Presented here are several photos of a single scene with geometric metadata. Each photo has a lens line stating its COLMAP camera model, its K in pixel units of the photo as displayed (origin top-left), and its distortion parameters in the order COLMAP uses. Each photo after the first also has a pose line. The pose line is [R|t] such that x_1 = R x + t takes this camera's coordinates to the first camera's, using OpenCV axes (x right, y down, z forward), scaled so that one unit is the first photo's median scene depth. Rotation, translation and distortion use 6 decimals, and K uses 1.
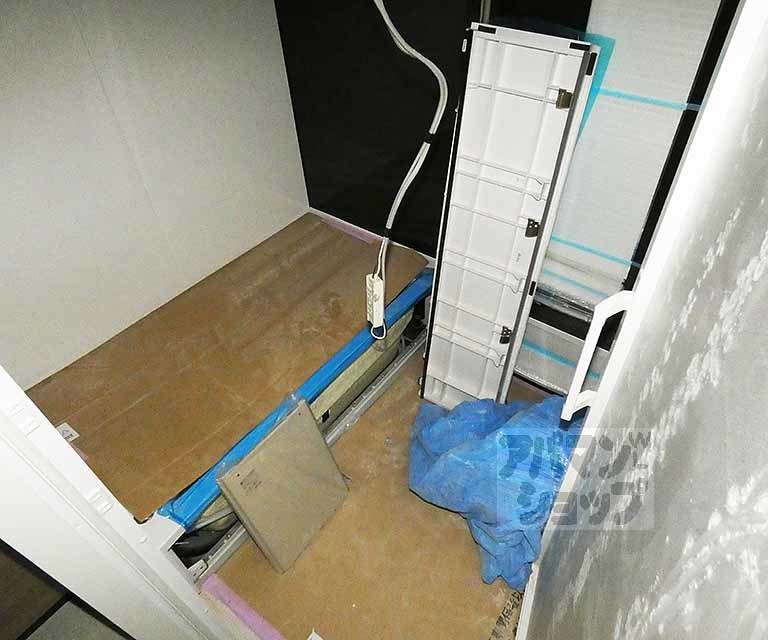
lens RADIAL K [[526.8, 0, 384.0], [0, 526.8, 320.0], [0, 0, 1]] dist [-0.000632, -0.002335]
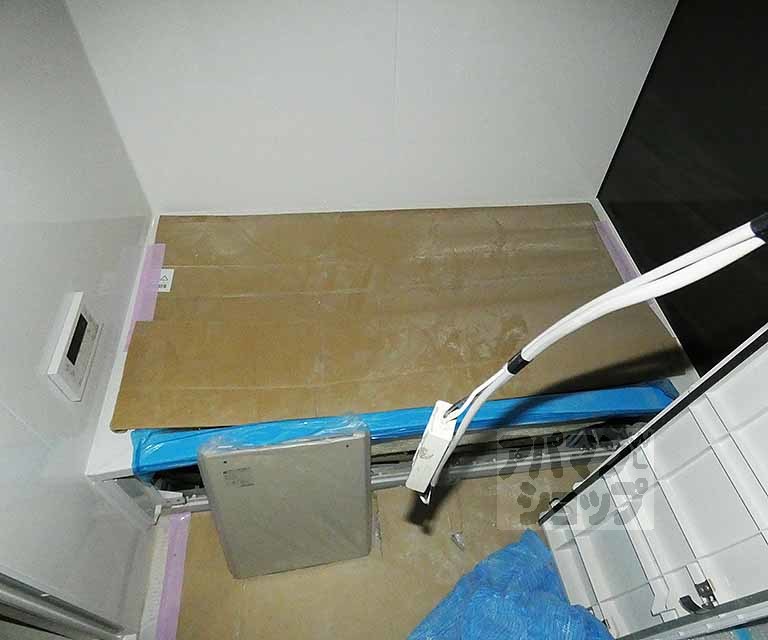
lens RADIAL K [[526.8, 0, 384.0], [0, 526.8, 320.0], [0, 0, 1]] dist [-0.000632, -0.002335]
pose [[0.707275, 0.592196, -0.386090, 0.036870], [-0.543328, 0.804765, 0.239056, -0.119977], [0.452280, 0.040695, 0.890947, 0.303934]]
